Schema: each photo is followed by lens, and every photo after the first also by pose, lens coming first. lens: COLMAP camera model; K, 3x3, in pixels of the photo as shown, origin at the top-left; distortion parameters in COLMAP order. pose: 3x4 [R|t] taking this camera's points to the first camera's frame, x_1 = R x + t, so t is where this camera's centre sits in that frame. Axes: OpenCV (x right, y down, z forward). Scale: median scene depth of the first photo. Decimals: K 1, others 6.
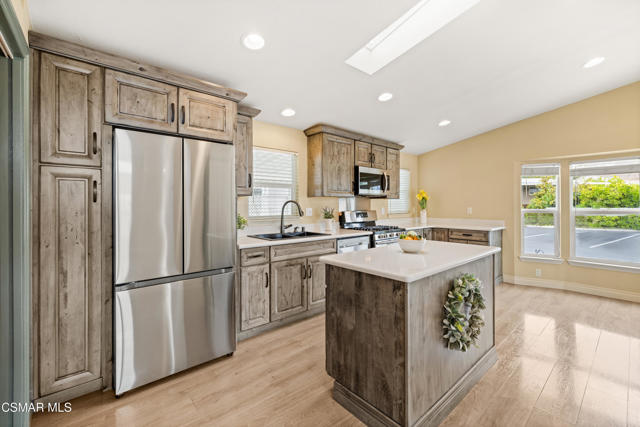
lens RADIAL K [[273.7, 0, 322.8], [0, 273.7, 207.3], [0, 0, 1]] dist [0.001731, -0.000338]
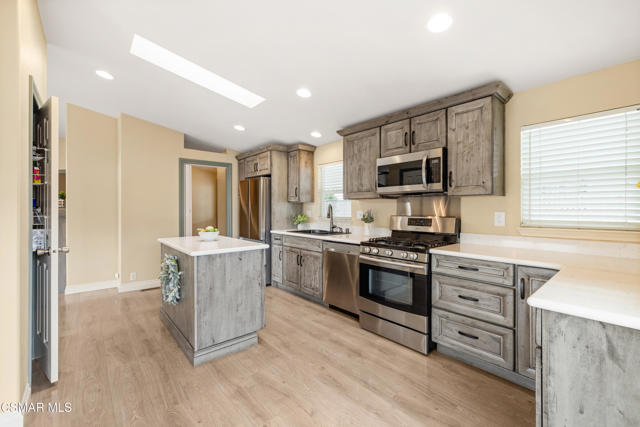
lens RADIAL K [[273.7, 0, 319.5], [0, 273.7, 209.0], [0, 0, 1]] dist [0.001731, -0.000338]
pose [[-0.001508, 0.006656, -0.999977, 0.953041], [-0.000485, 0.999978, 0.006656, -0.010116], [0.999999, 0.000495, -0.001505, 0.855852]]
